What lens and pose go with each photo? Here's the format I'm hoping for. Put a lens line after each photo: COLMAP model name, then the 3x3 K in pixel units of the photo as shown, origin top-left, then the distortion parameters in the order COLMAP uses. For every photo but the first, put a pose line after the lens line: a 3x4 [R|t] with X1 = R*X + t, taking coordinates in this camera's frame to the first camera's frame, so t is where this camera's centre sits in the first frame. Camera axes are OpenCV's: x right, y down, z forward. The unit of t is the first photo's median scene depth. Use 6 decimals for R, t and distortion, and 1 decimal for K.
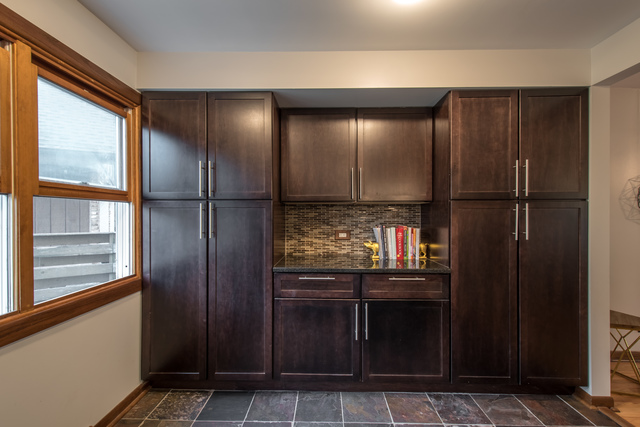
lens RADIAL K [[281.5, 0, 319.8], [0, 281.5, 215.3], [0, 0, 1]] dist [0.013293, -0.002482]
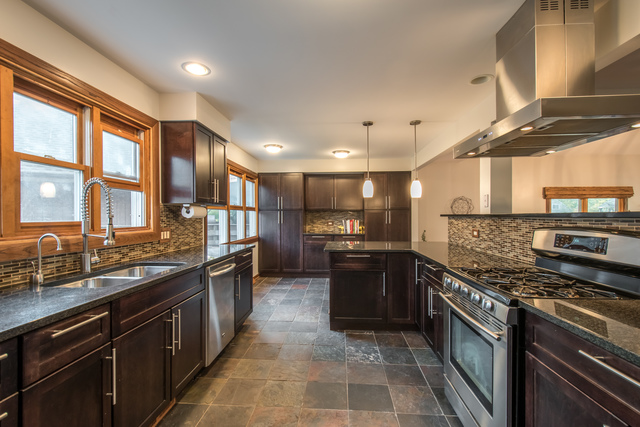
lens RADIAL K [[289.2, 0, 320.0], [0, 289.2, 215.9], [0, 0, 1]] dist [-0.000307, -0.000010]
pose [[0.998651, -0.004658, -0.051723, 0.150018], [0.004596, 0.999989, -0.001322, 0.009718], [0.051729, 0.001083, 0.998661, -1.833939]]
